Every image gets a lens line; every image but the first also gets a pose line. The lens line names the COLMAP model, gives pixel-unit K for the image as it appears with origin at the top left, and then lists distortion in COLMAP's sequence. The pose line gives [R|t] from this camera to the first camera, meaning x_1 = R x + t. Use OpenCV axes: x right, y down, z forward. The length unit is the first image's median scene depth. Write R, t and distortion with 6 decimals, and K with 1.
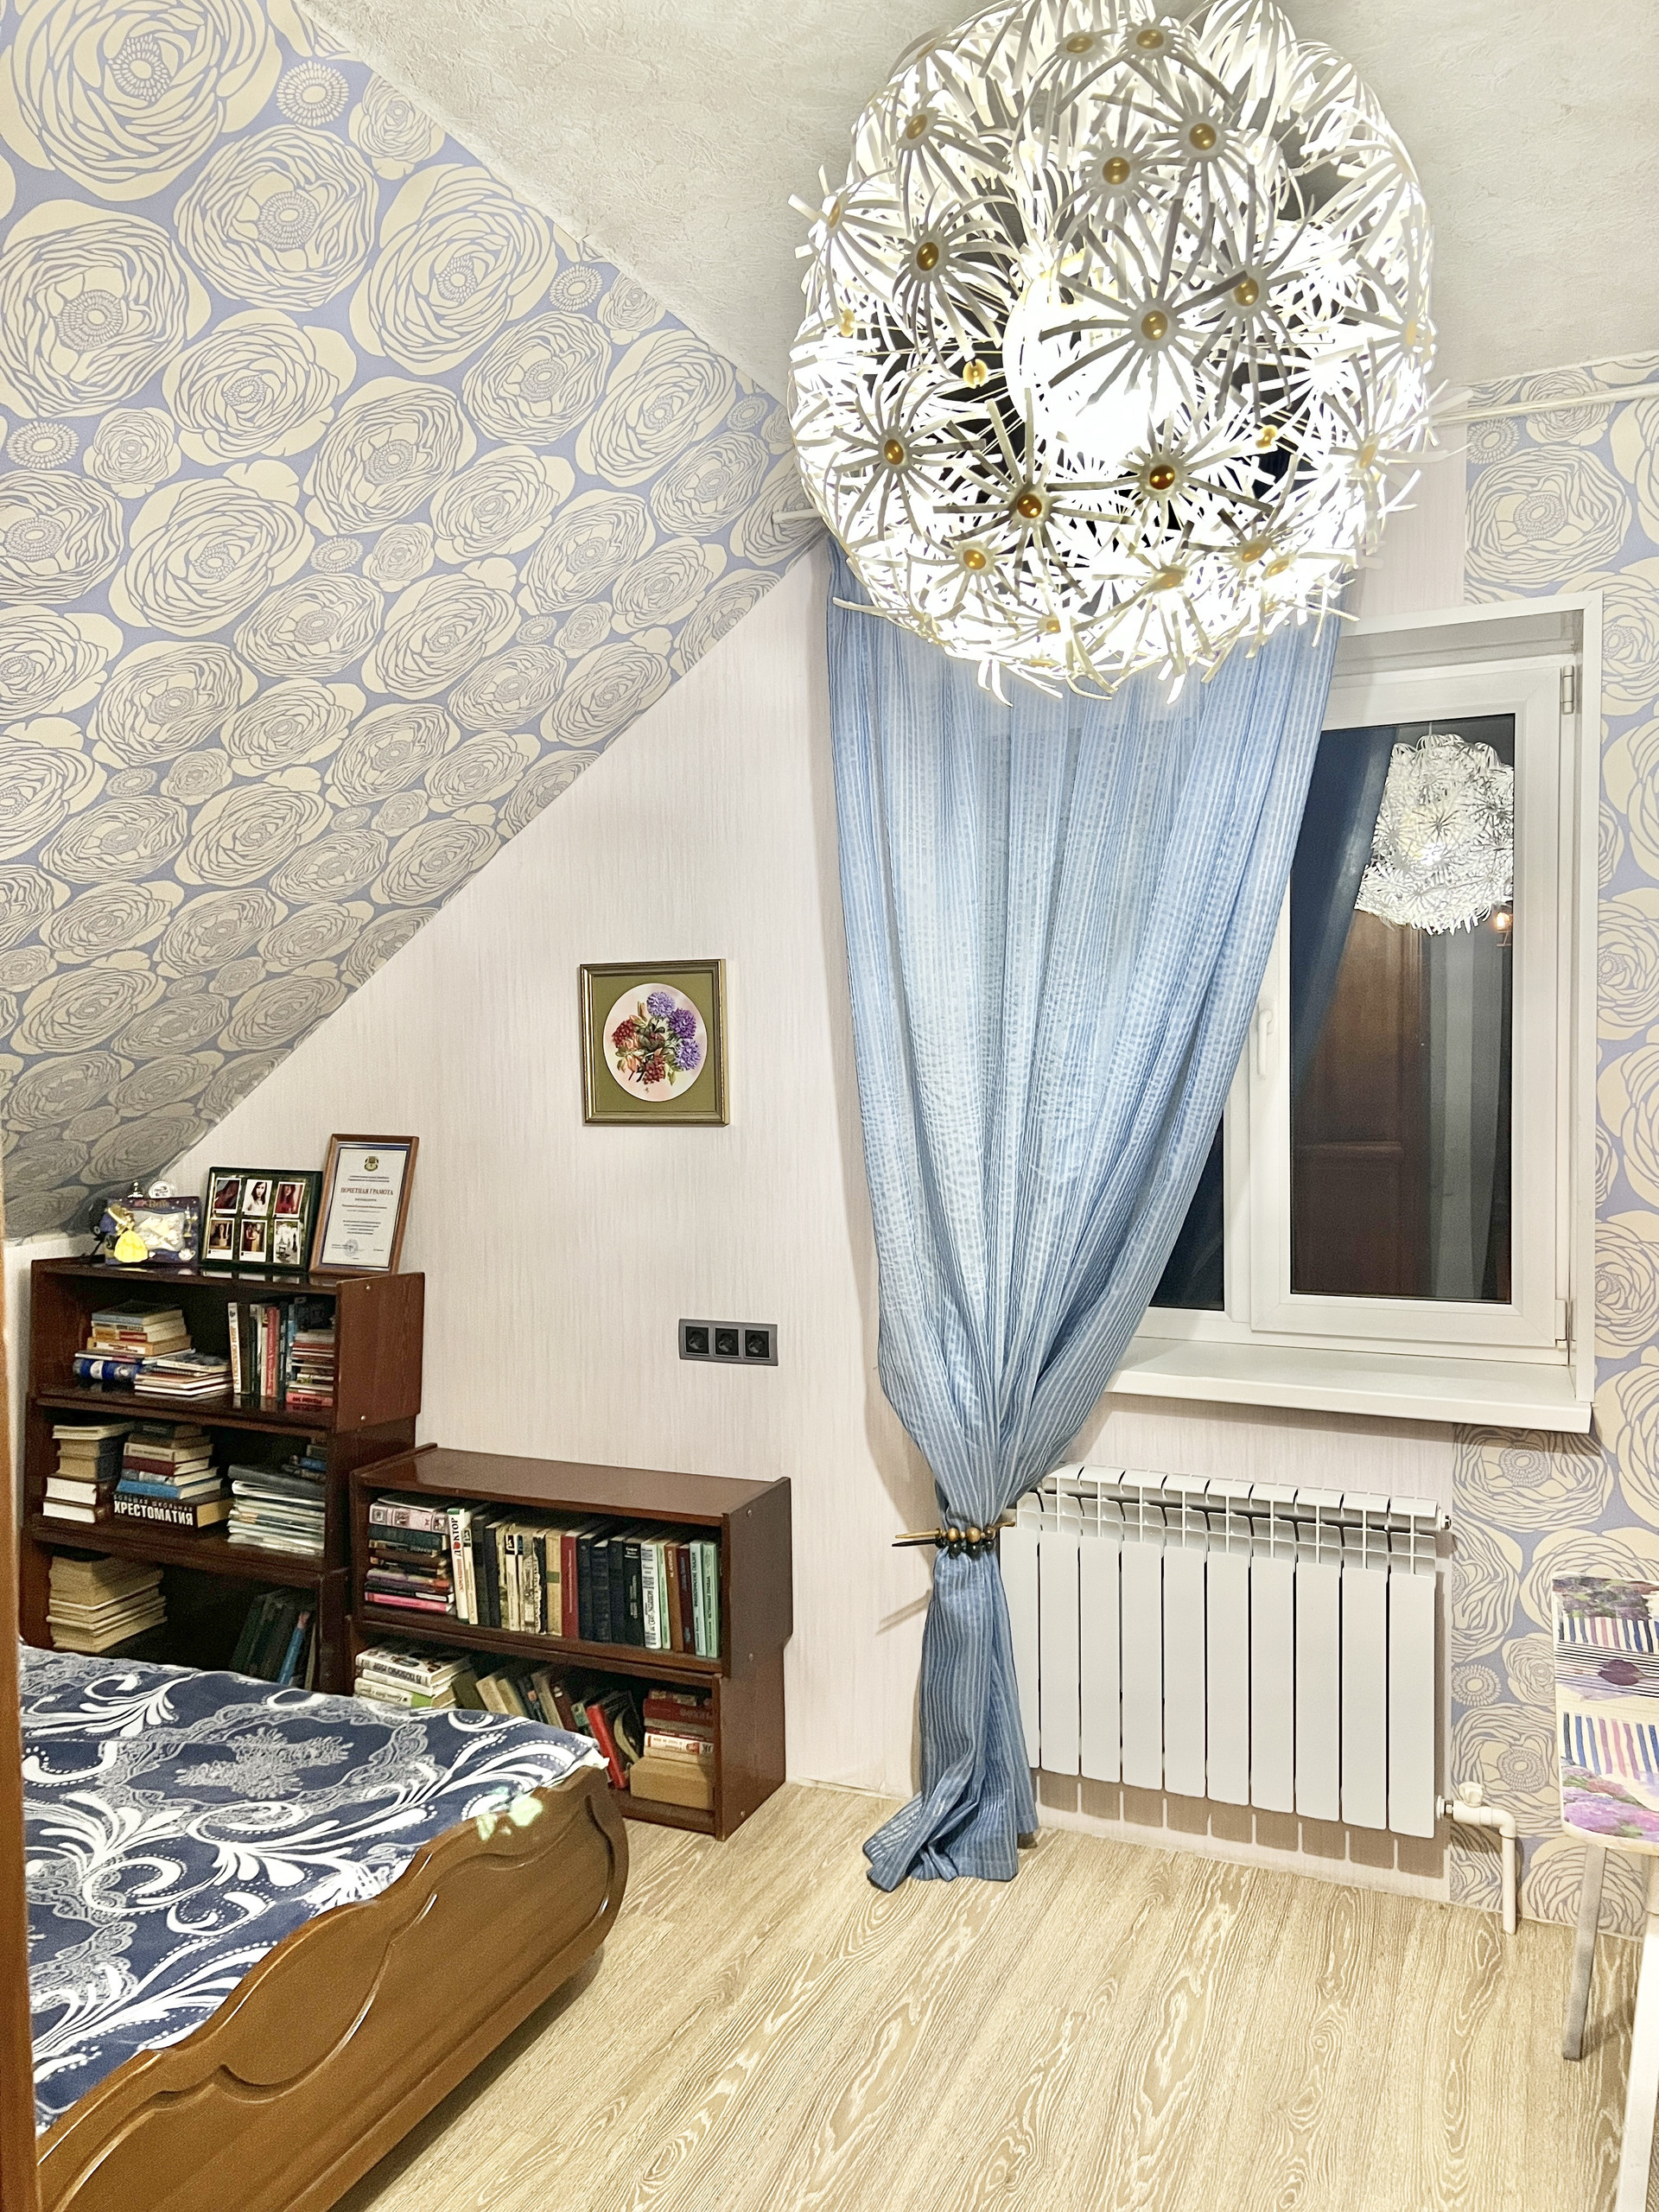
lens RADIAL K [[1632.1, 0, 817.8], [0, 1632.1, 1153.2], [0, 0, 1]] dist [0.056323, -0.066275]
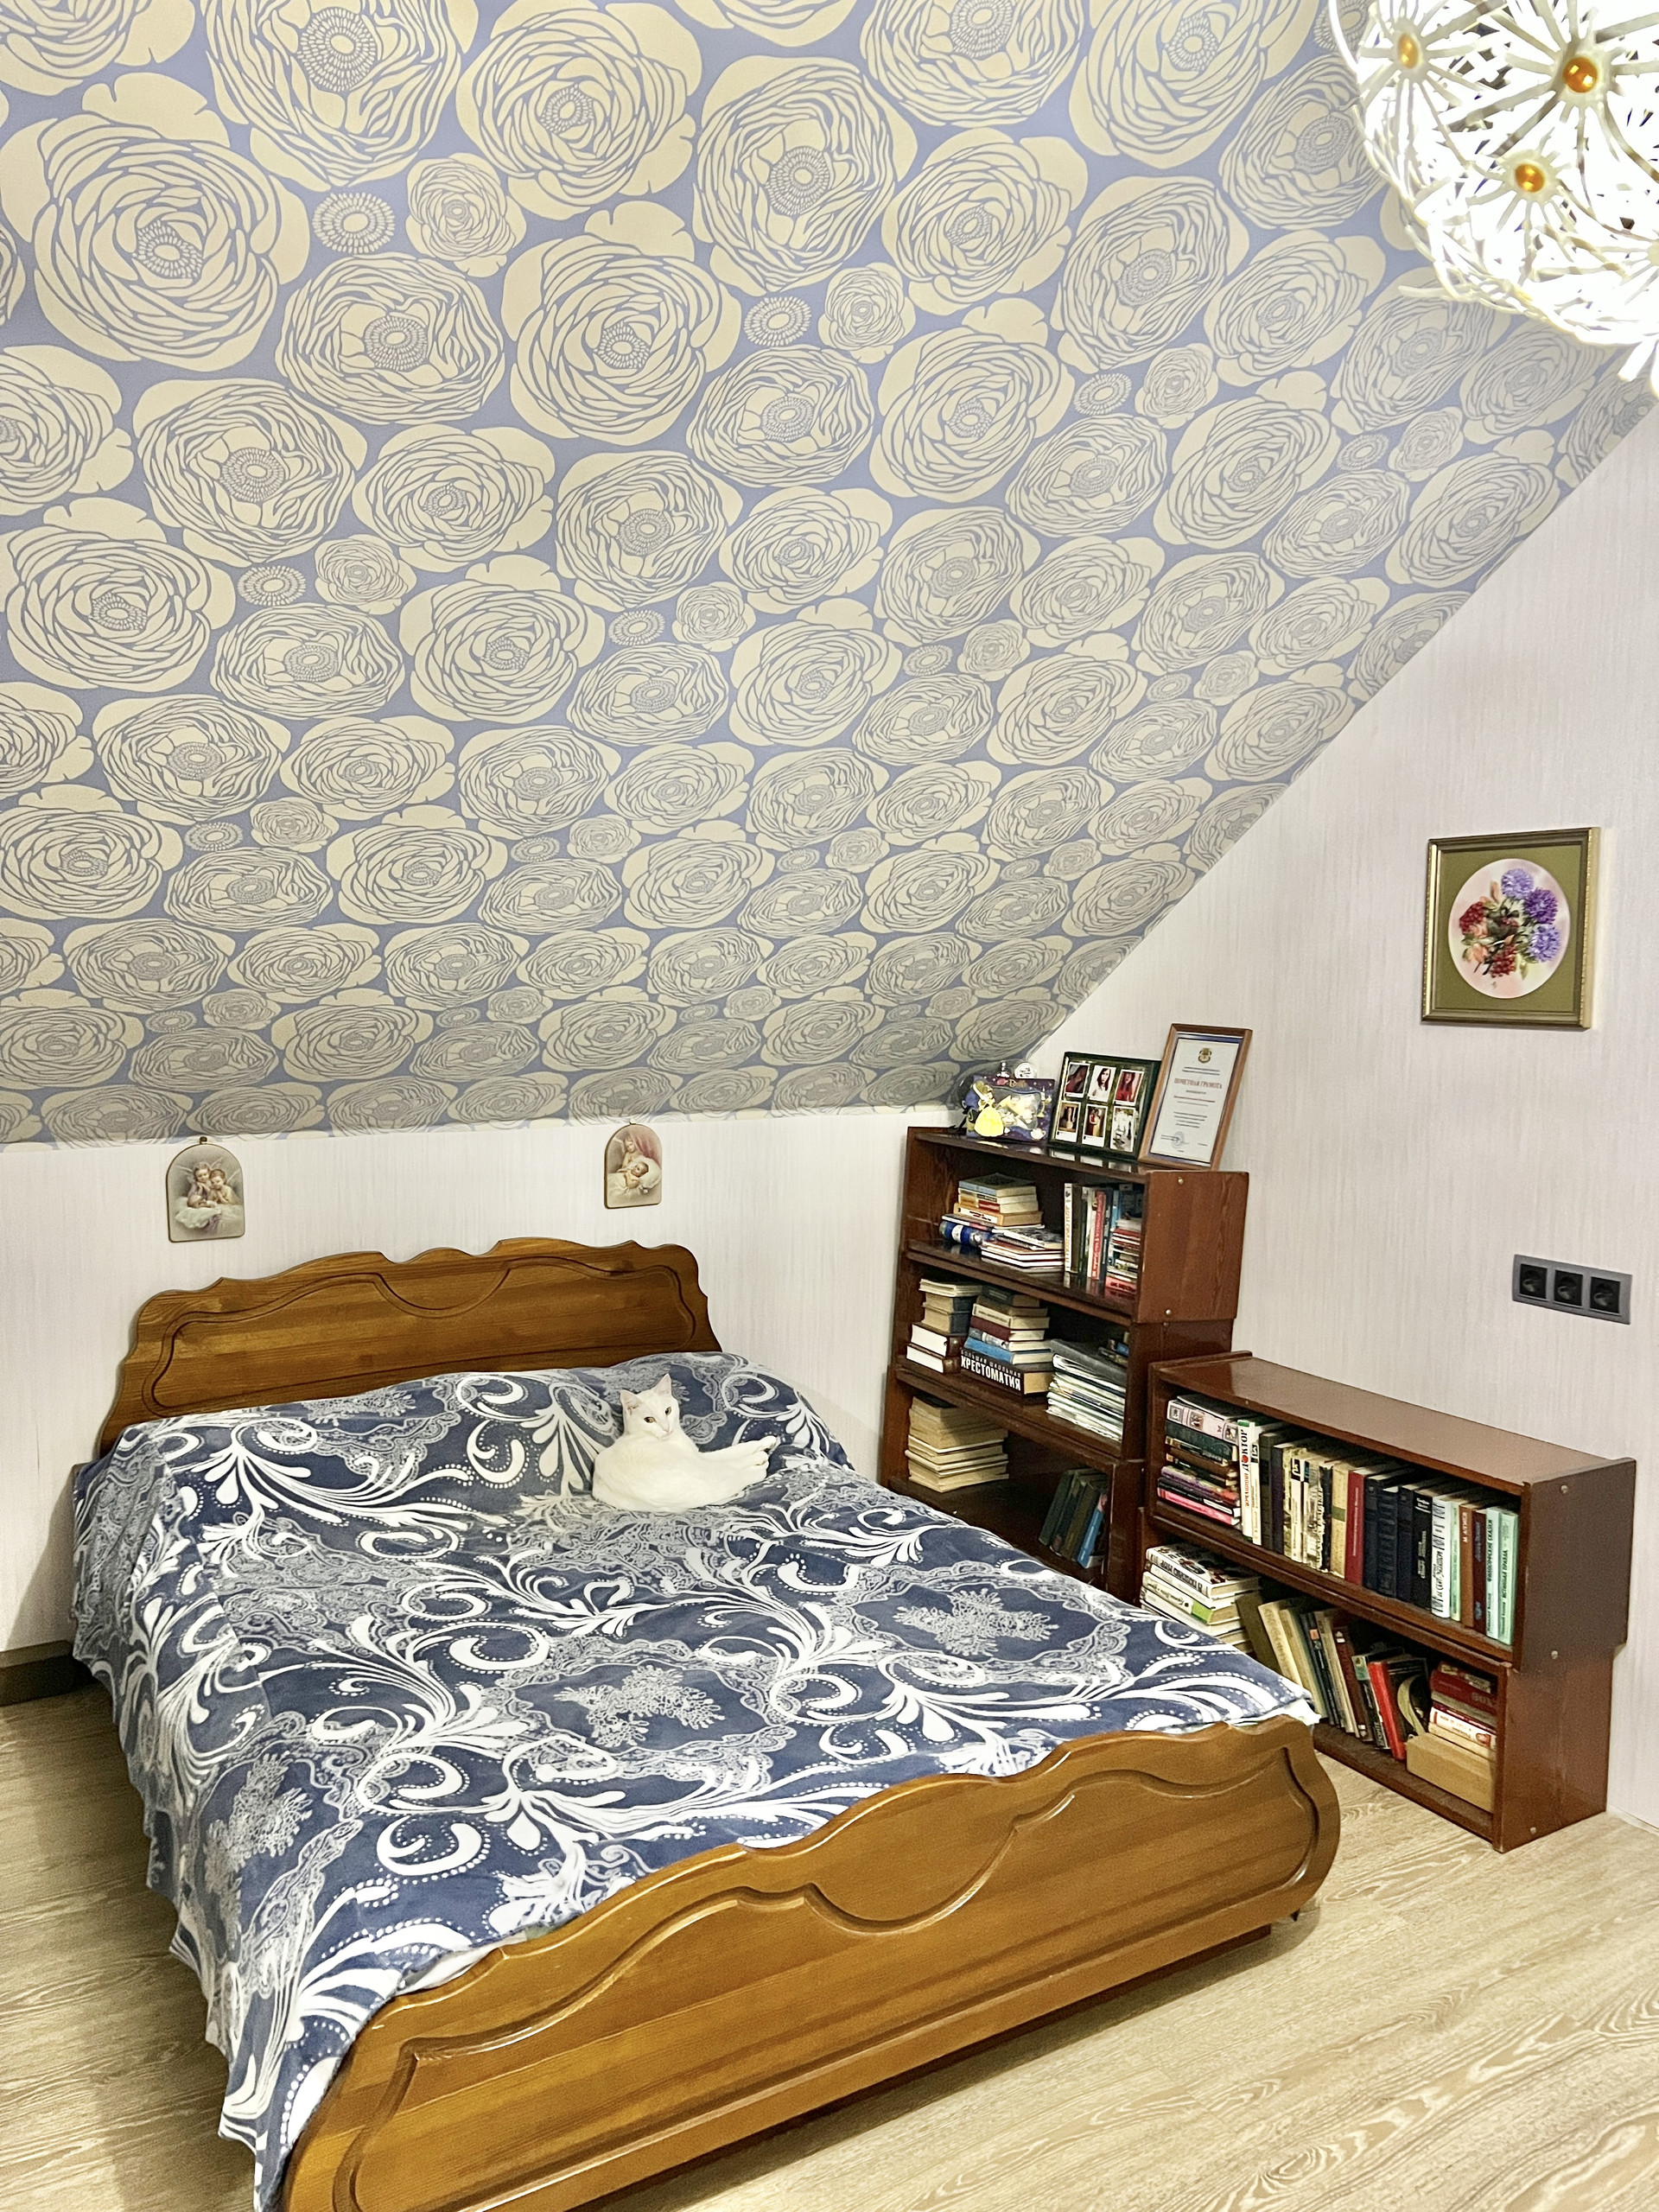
lens RADIAL K [[1632.1, 0, 862.7], [0, 1632.1, 1142.4], [0, 0, 1]] dist [0.056323, -0.066275]
pose [[0.824291, 0.085079, -0.559737, 0.119861], [-0.060967, 0.996234, 0.061644, 0.011710], [0.562874, -0.016687, 0.826374, 0.097583]]
